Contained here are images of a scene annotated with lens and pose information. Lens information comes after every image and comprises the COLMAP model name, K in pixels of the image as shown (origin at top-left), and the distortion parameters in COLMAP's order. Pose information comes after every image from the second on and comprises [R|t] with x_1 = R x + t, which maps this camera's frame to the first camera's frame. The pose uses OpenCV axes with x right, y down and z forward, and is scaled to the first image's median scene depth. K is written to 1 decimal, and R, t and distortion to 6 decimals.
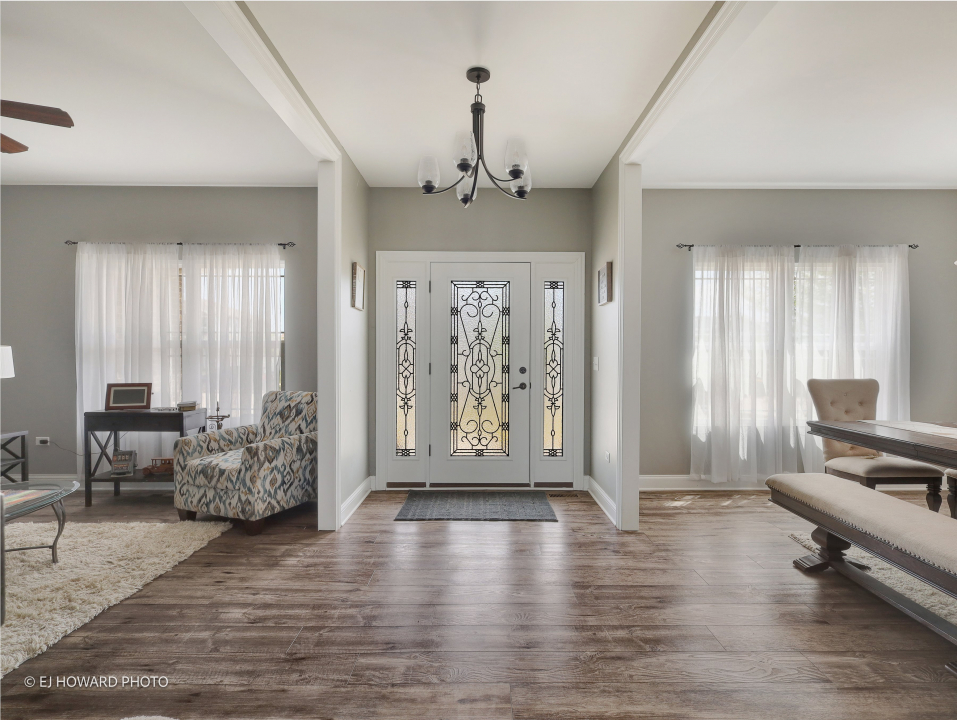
lens RADIAL K [[507.5, 0, 481.8], [0, 507.5, 354.7], [0, 0, 1]] dist [0.002074, 0.001426]
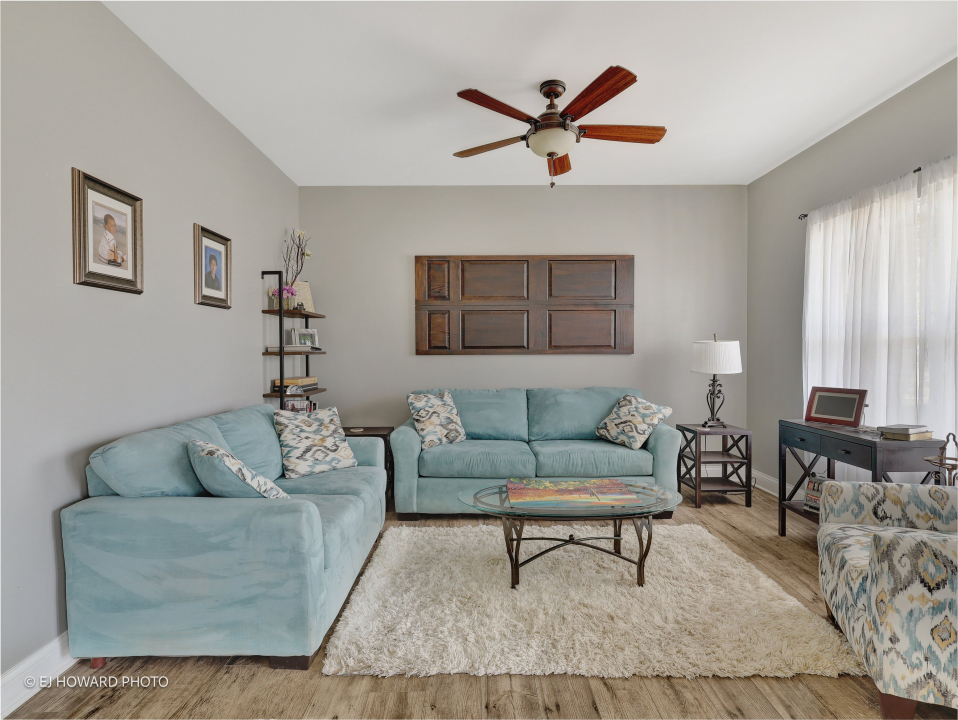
lens RADIAL K [[497.9, 0, 475.3], [0, 497.9, 355.6], [0, 0, 1]] dist [0.002002, 0.001164]
pose [[0.007419, 0.008883, -0.999933, 0.020244], [0.010004, 0.999910, 0.008957, -0.002139], [0.999922, -0.010070, 0.007330, 0.540081]]
